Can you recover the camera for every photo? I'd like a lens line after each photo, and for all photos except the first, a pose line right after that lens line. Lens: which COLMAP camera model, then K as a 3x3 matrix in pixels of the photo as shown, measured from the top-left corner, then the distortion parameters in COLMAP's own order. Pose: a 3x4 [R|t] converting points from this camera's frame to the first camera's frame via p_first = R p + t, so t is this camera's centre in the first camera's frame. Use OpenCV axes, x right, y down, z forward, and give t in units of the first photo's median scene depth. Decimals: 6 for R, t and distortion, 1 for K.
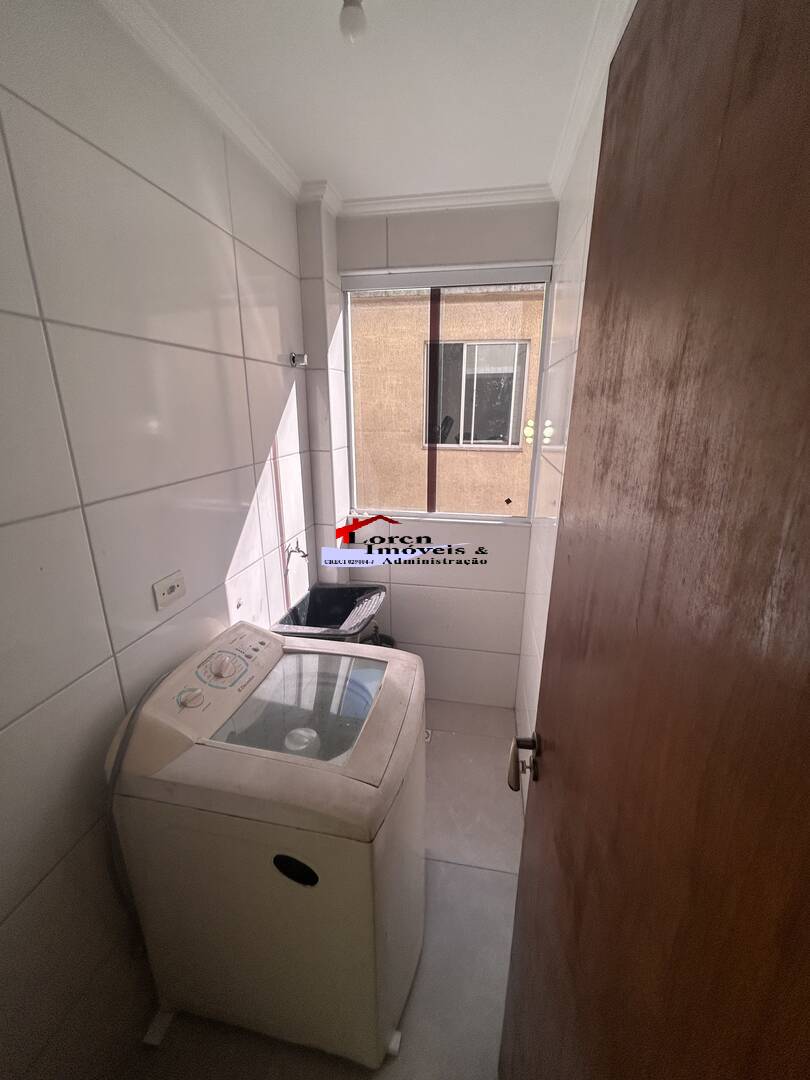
lens RADIAL K [[444.5, 0, 408.4], [0, 444.5, 537.6], [0, 0, 1]] dist [0.002977, 0.000833]
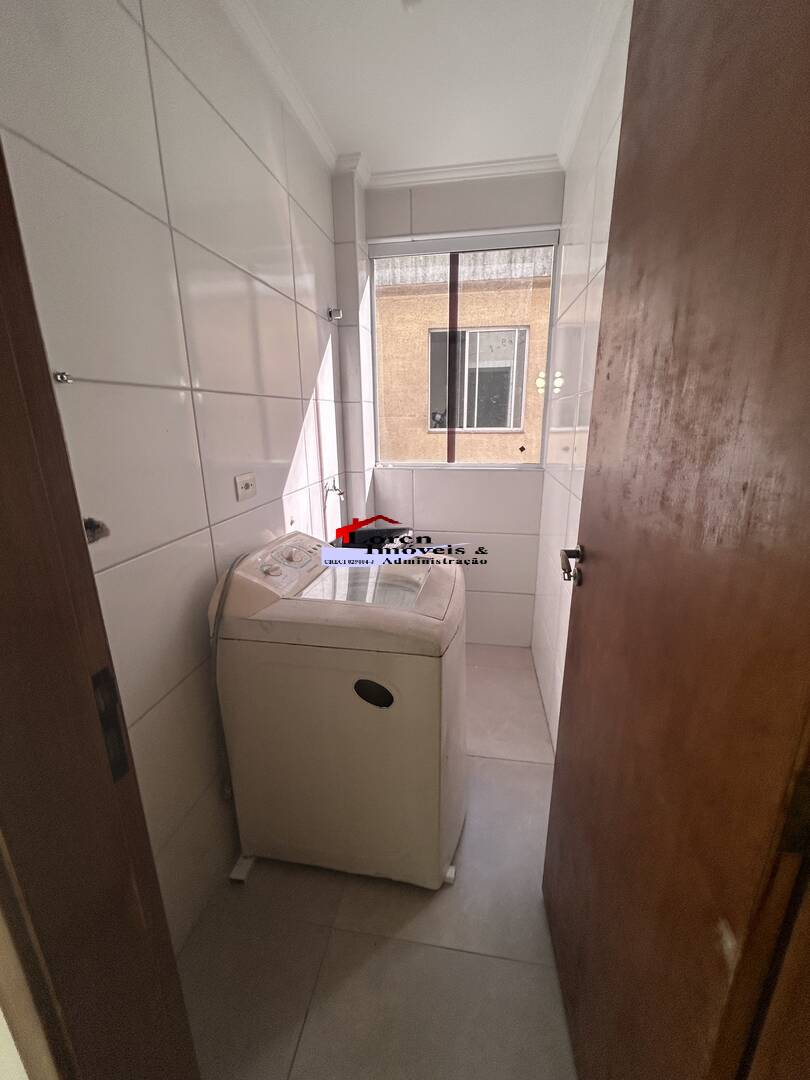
lens RADIAL K [[444.5, 0, 408.4], [0, 444.5, 537.6], [0, 0, 1]] dist [0.002977, 0.000833]
pose [[0.999766, -0.017236, 0.013105, -0.087421], [0.017530, 0.999589, -0.022663, 0.185795], [-0.012709, 0.022887, 0.999657, -0.099407]]
